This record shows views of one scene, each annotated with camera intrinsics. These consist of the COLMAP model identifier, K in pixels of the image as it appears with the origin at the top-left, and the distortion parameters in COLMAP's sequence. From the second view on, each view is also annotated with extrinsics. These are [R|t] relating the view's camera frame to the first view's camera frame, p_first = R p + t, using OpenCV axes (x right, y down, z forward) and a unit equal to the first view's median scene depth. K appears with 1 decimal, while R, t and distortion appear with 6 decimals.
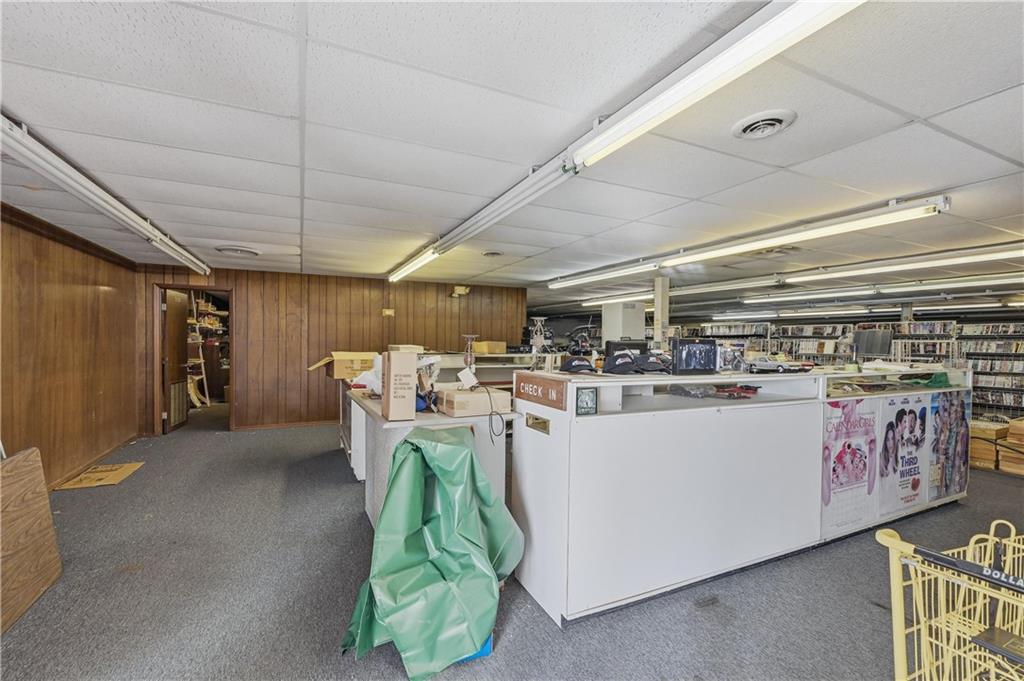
lens RADIAL K [[443.8, 0, 512.4], [0, 443.8, 340.7], [0, 0, 1]] dist [0.000705, 0.000024]
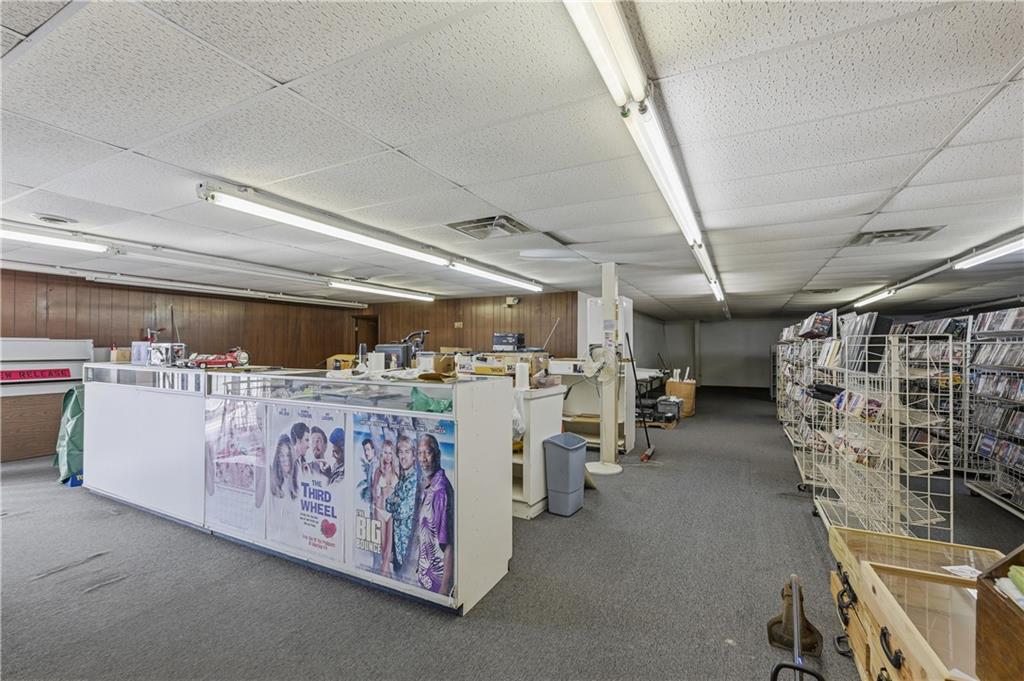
lens RADIAL K [[443.8, 0, 512.5], [0, 443.8, 340.4], [0, 0, 1]] dist [0.000705, 0.000024]
pose [[0.606740, -0.019757, -0.794655, 1.682319], [-0.000395, 0.999683, -0.025156, 0.022493], [0.794900, 0.015577, 0.606540, 0.778200]]
